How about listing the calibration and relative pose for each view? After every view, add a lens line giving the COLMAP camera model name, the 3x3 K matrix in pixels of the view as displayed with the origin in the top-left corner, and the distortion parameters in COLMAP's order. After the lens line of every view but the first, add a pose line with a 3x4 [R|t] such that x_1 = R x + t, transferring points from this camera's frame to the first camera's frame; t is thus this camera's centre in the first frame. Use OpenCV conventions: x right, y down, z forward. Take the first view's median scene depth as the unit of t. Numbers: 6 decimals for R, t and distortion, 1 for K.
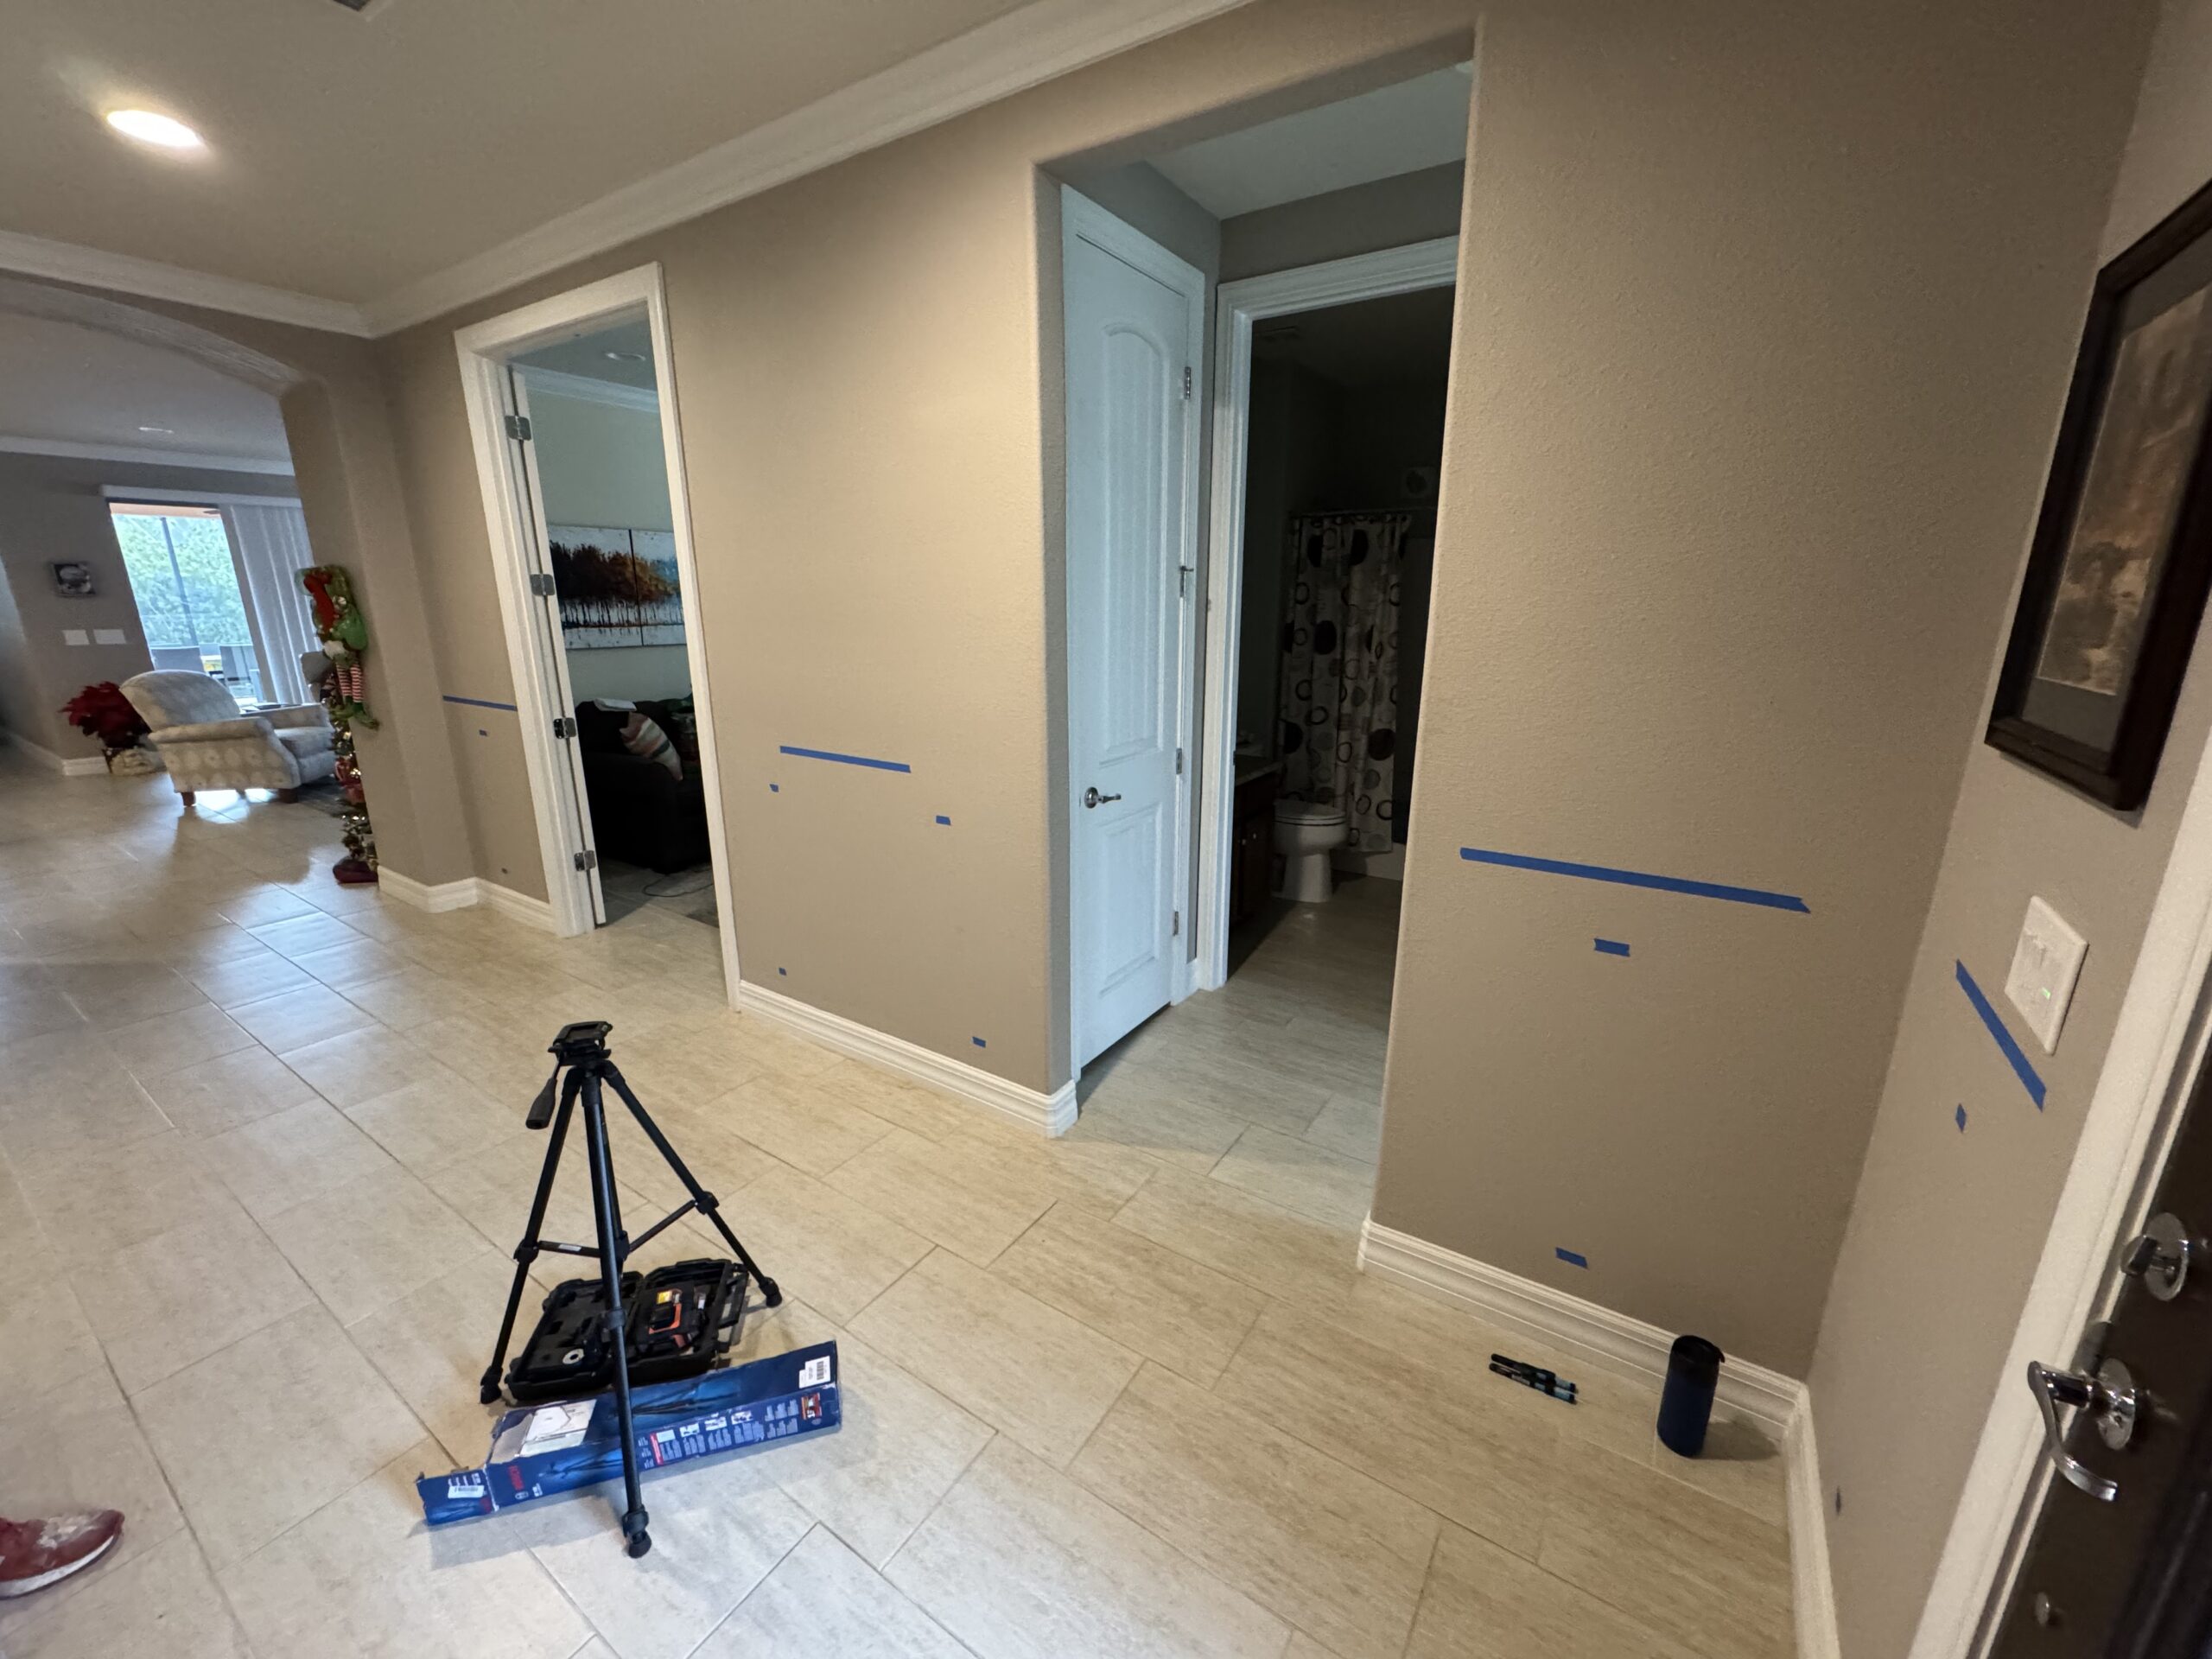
lens RADIAL K [[881.5, 0, 1111.2], [0, 881.5, 829.1], [0, 0, 1]] dist [-0.000787, 0.000885]
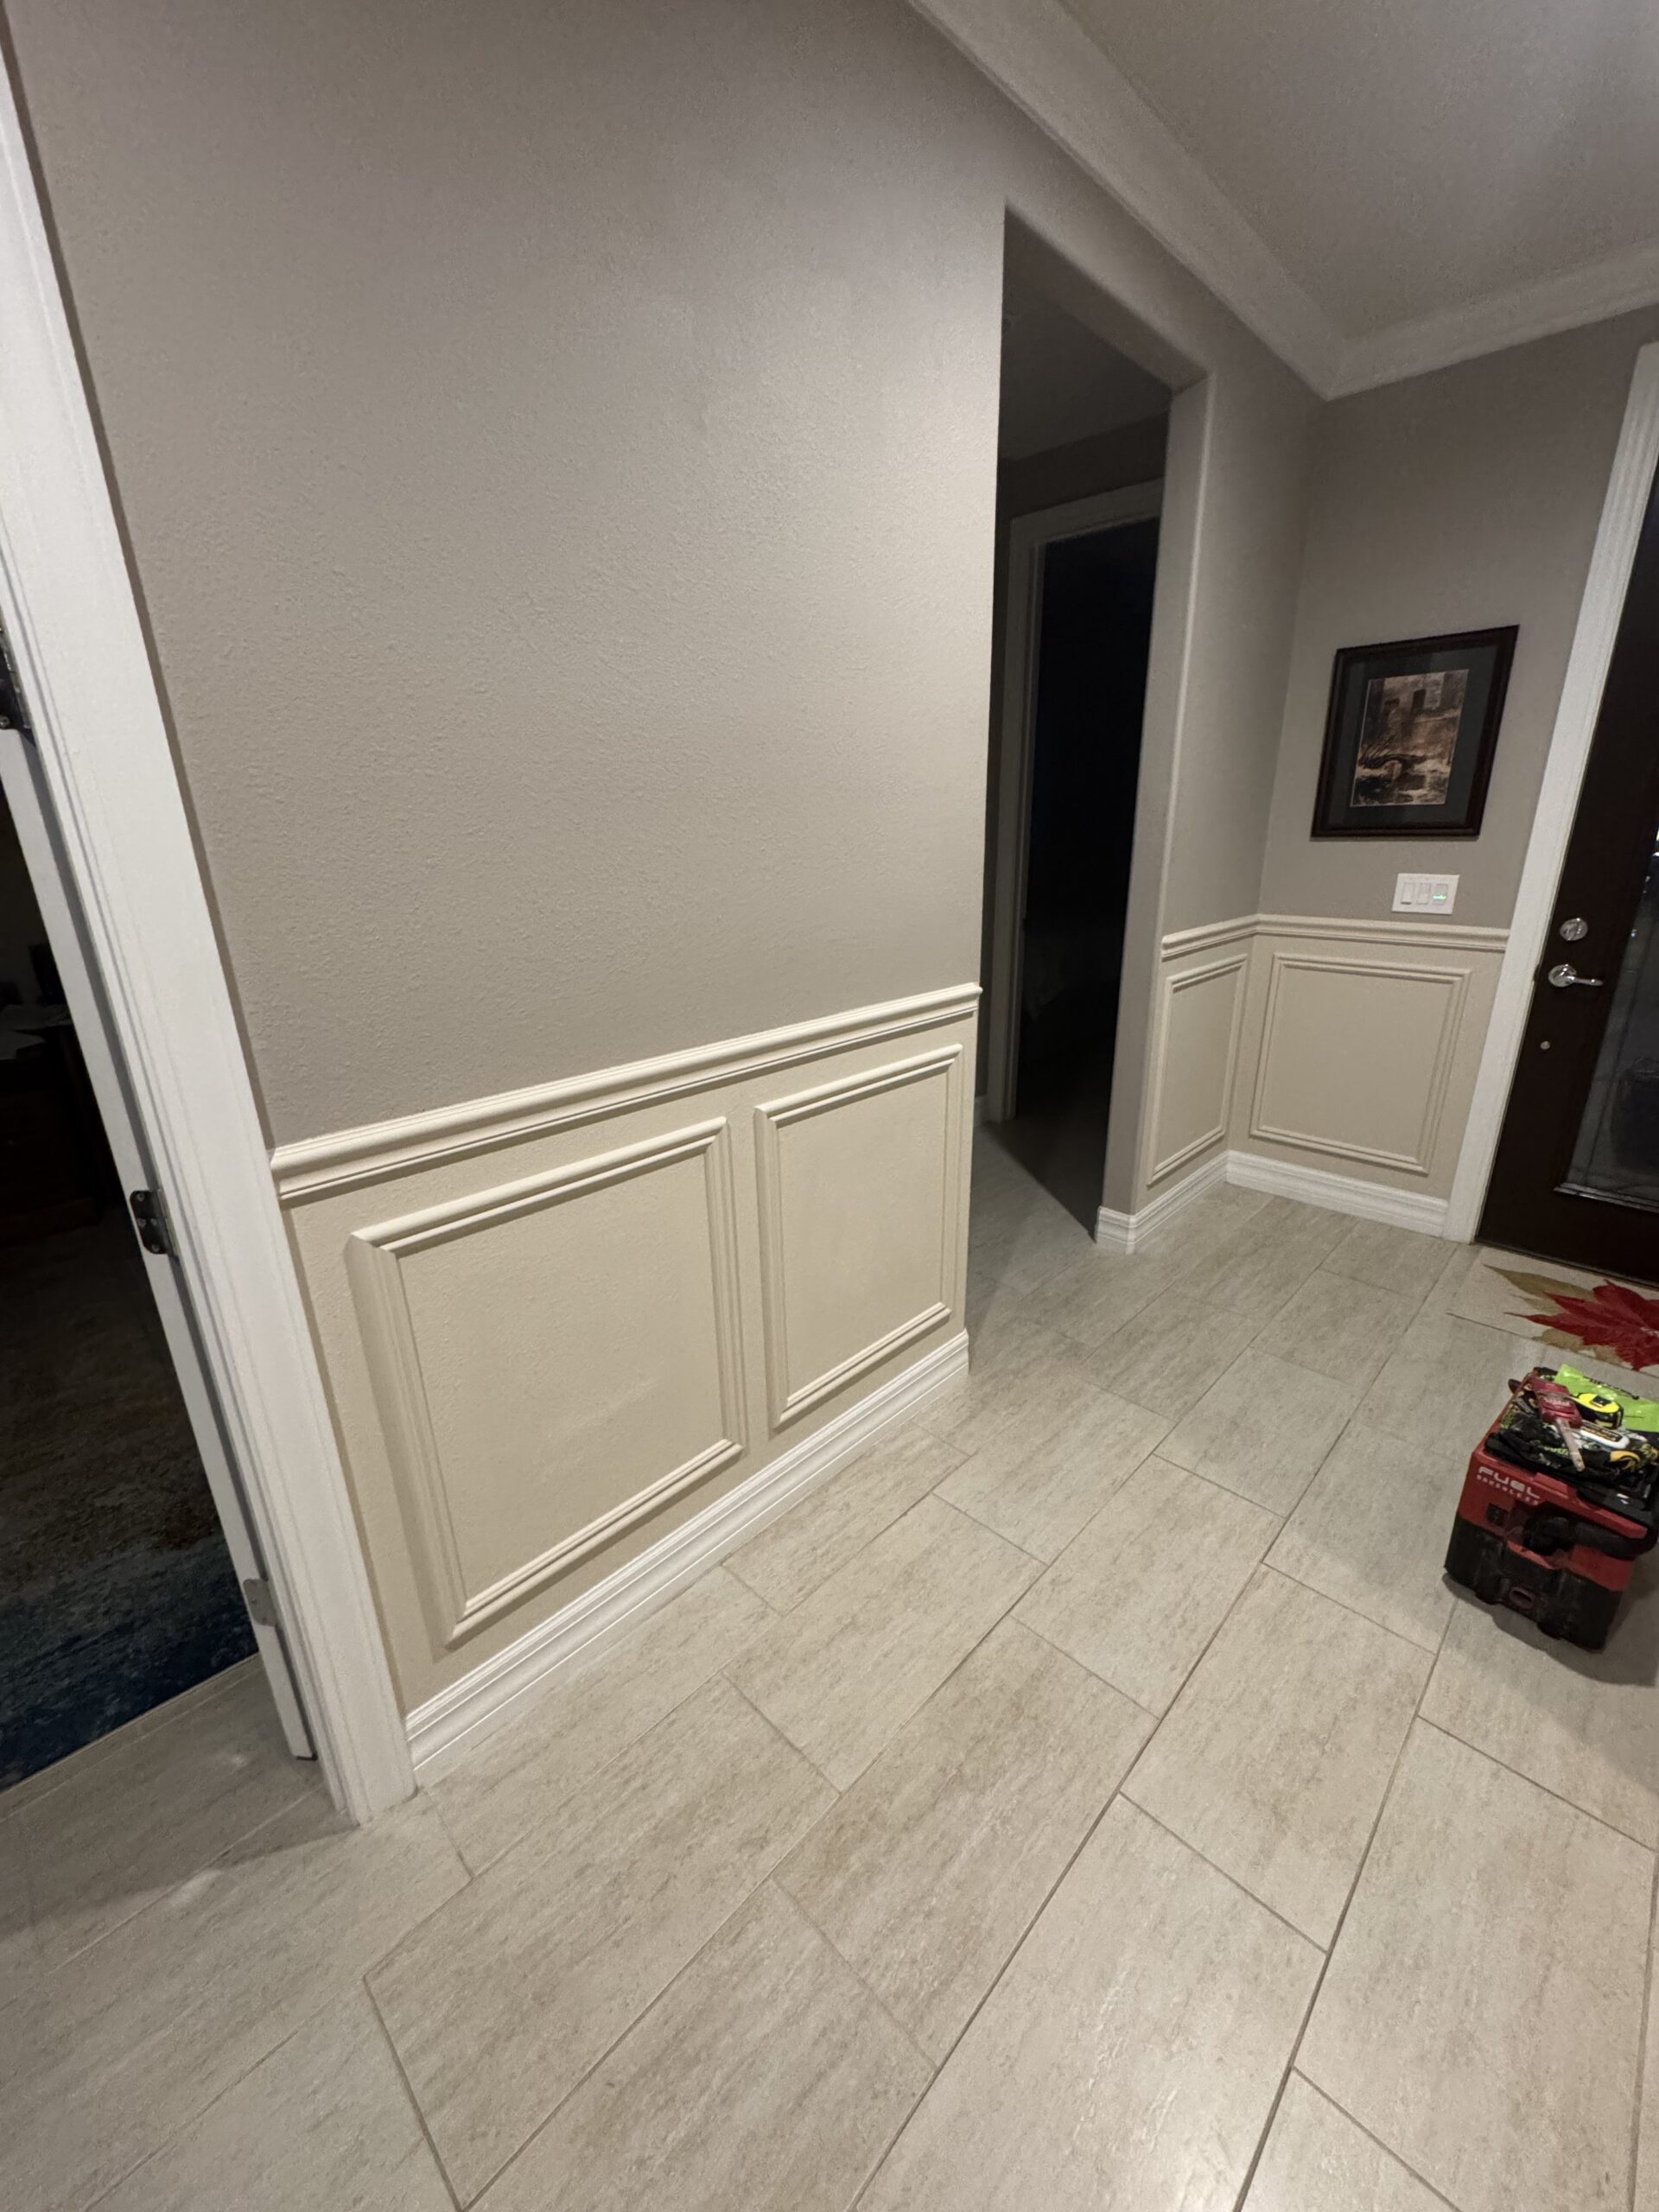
lens RADIAL K [[881.5, 0, 849.0], [0, 881.5, 1107.3], [0, 0, 1]] dist [-0.000787, 0.000885]
pose [[0.179376, -0.315948, 0.931666, -1.065325], [0.267277, 0.927056, 0.262925, -0.221687], [-0.946777, 0.201851, 0.250737, 1.033449]]
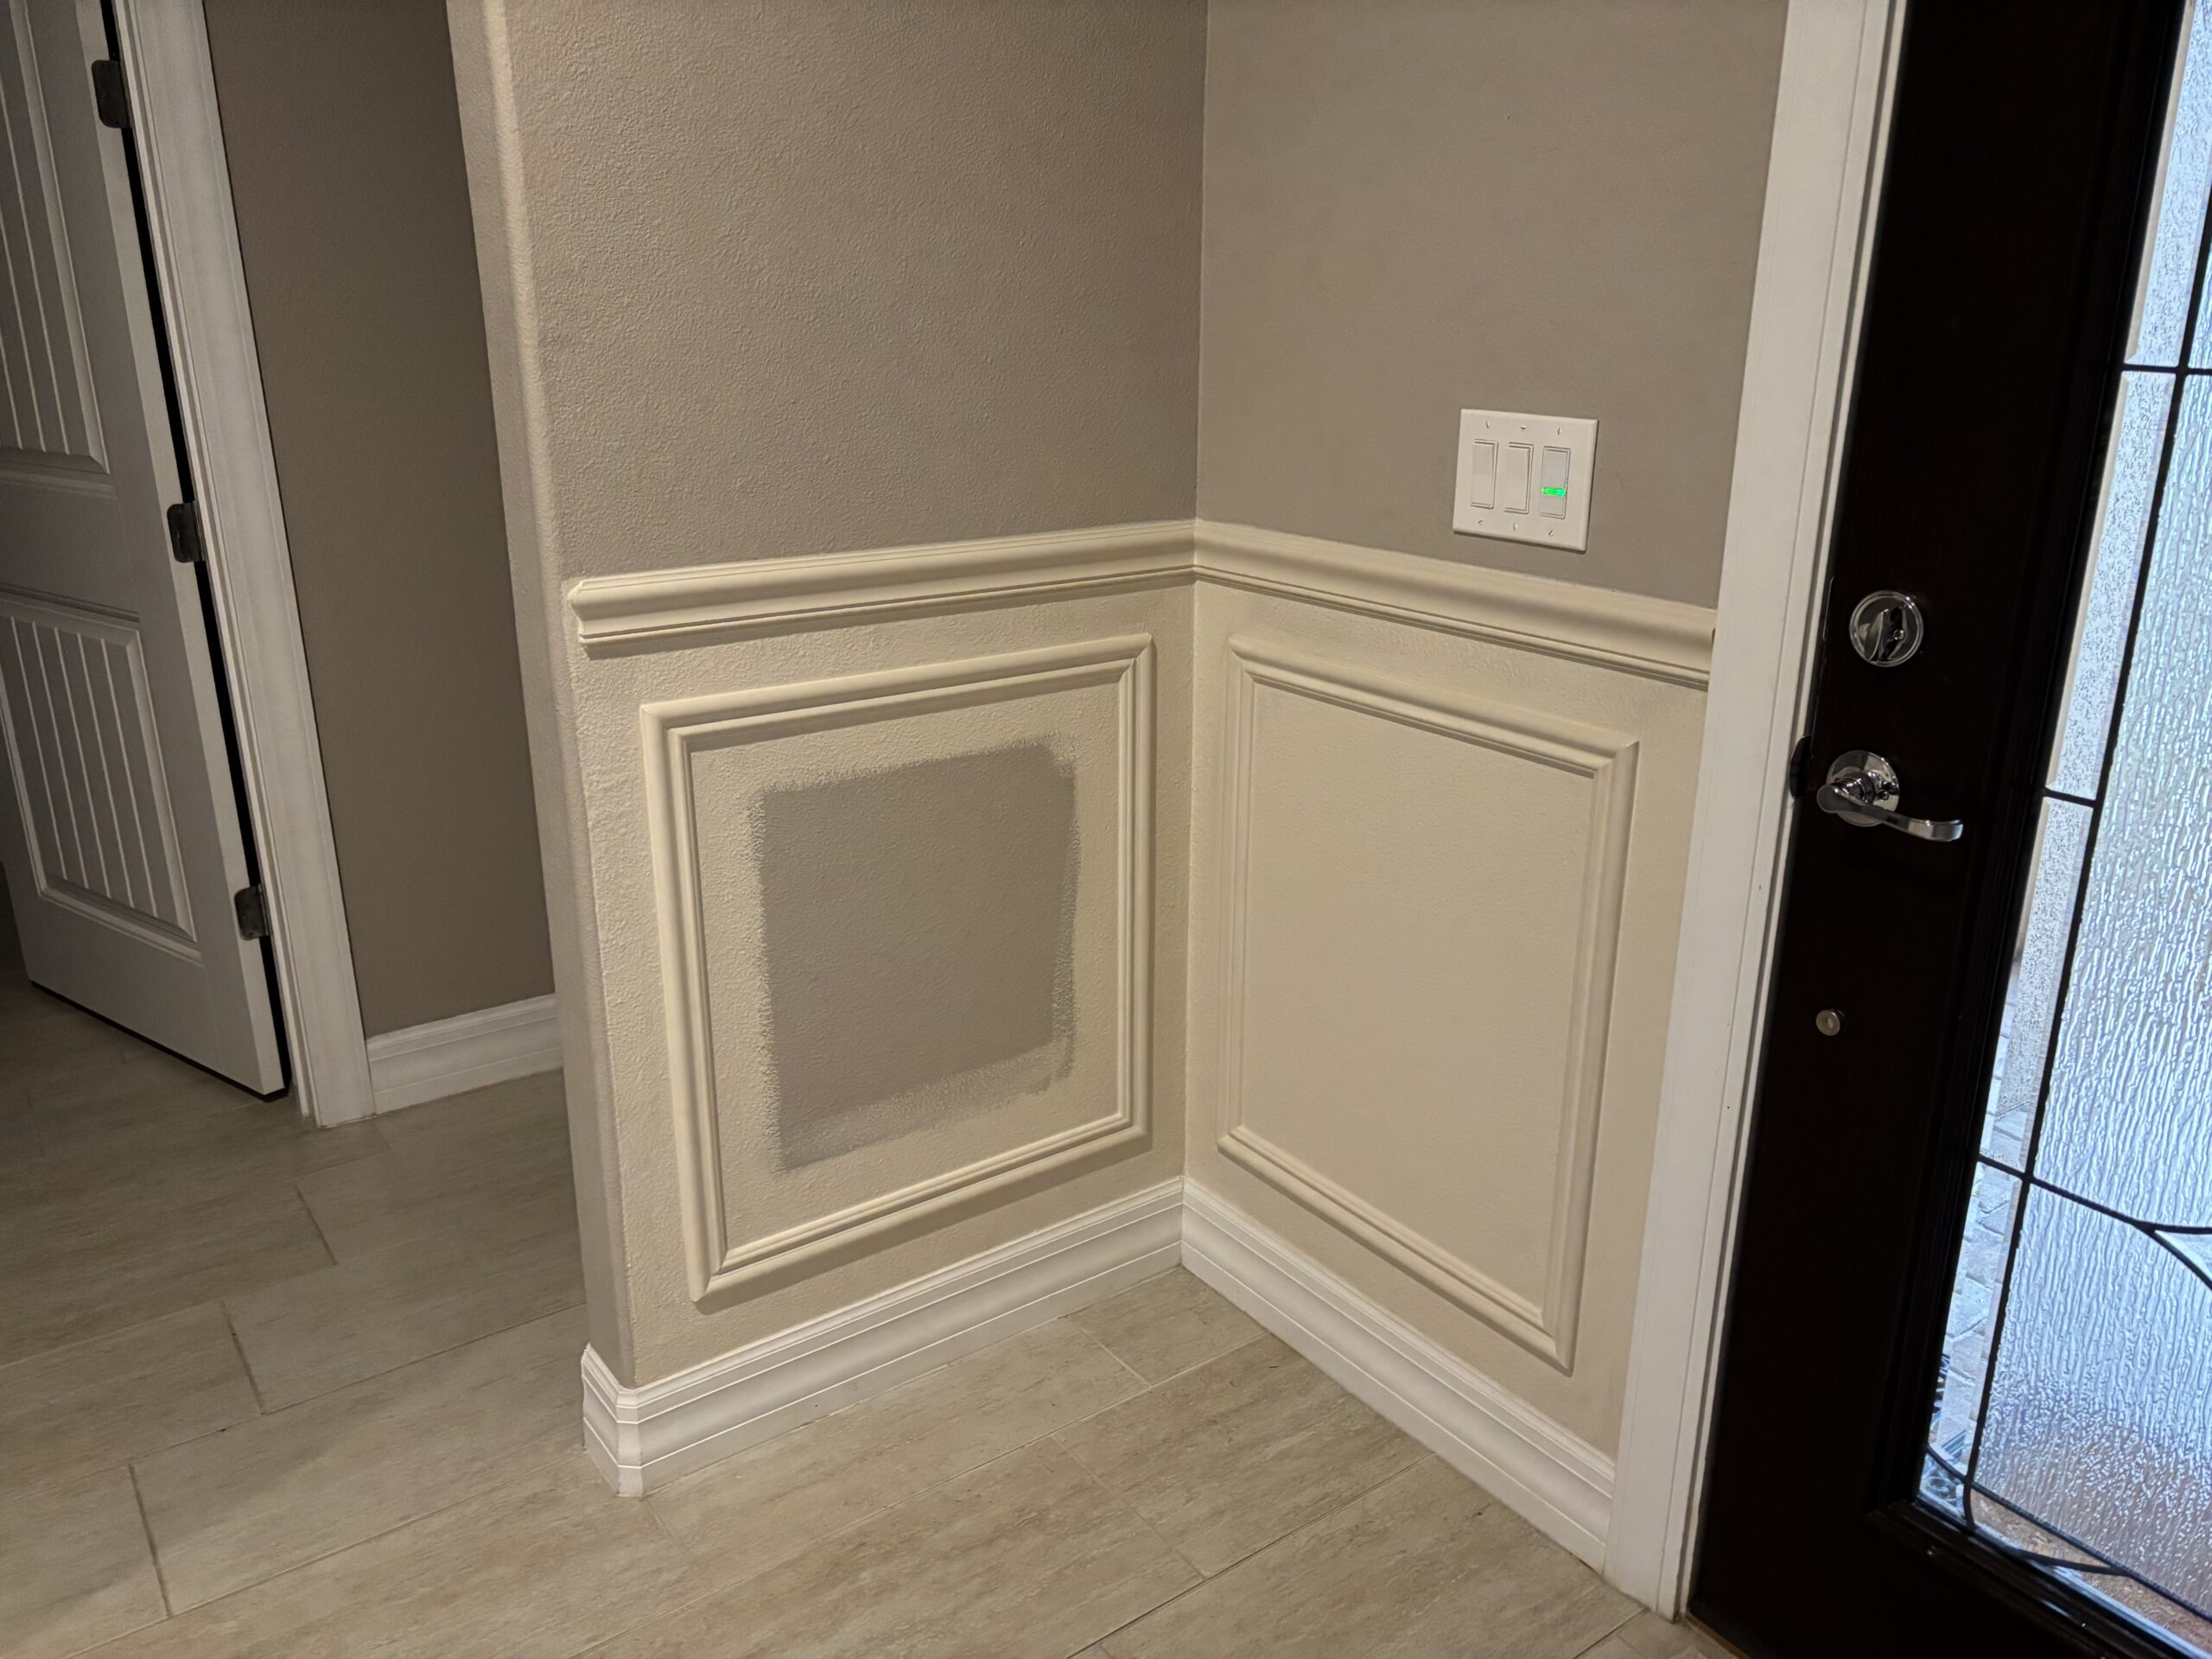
lens RADIAL K [[1670.1, 0, 1103.6], [0, 1670.1, 815.6], [0, 0, 1]] dist [0.014290, -0.001804]
pose [[0.360921, -0.289453, 0.886540, -0.341821], [0.241886, 0.947138, 0.210763, 0.008272], [-0.900682, 0.138373, 0.411856, 0.331028]]
